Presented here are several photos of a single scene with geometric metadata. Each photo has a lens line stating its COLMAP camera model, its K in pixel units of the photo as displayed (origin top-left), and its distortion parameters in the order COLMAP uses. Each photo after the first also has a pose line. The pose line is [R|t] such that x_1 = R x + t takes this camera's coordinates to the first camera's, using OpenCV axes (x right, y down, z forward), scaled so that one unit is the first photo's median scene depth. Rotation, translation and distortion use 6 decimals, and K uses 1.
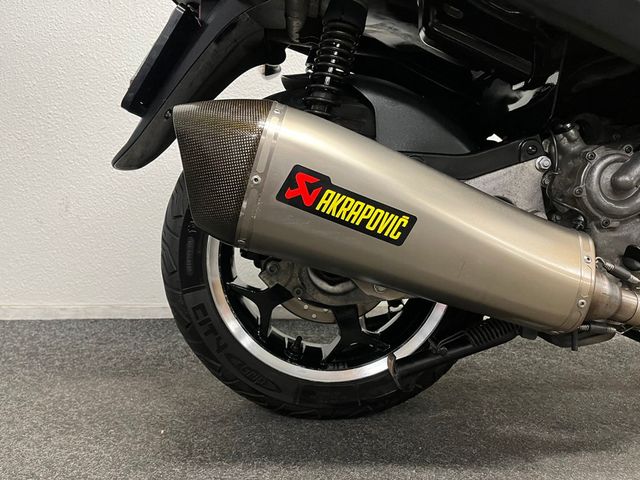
lens RADIAL K [[483.7, 0, 320.0], [0, 483.7, 240.0], [0, 0, 1]] dist [0.088150, 0.000408]
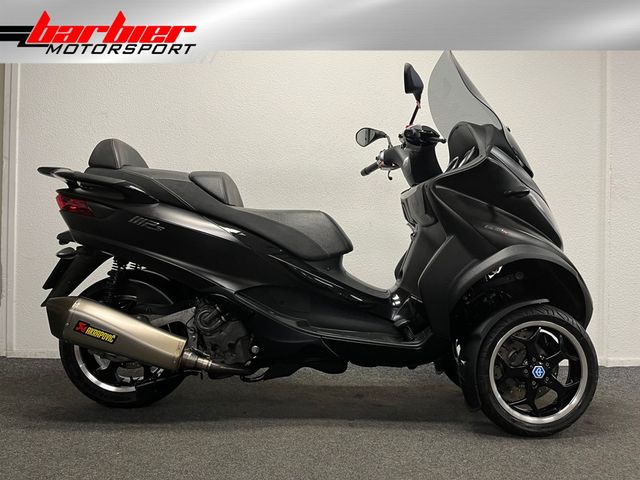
lens RADIAL K [[476.9, 0, 320.0], [0, 476.9, 240.0], [0, 0, 1]] dist [0.002402, 0.000668]
pose [[0.999428, 0.005974, -0.033290, 1.232302], [-0.009394, 0.994581, -0.103544, -0.271537], [0.032491, 0.103797, 0.994068, -1.635115]]
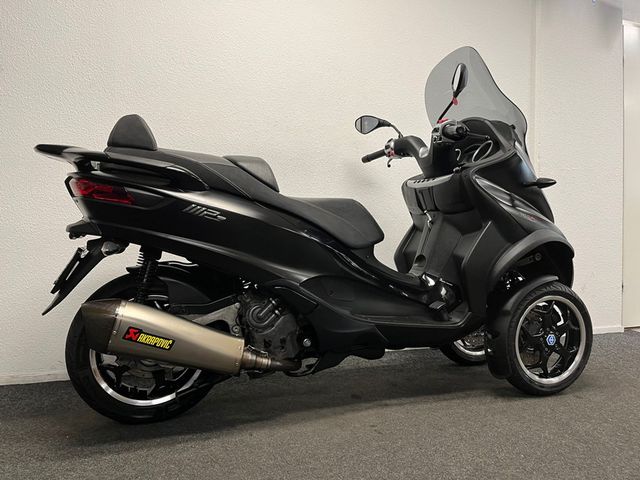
lens RADIAL K [[485.9, 0, 322.8], [0, 485.9, 227.0], [0, 0, 1]] dist [-0.001527, 0.001021]
pose [[0.960034, -0.009903, 0.279708, 0.179650], [0.036377, 0.995312, -0.089616, -0.315652], [-0.277509, 0.096210, 0.955893, -1.524793]]
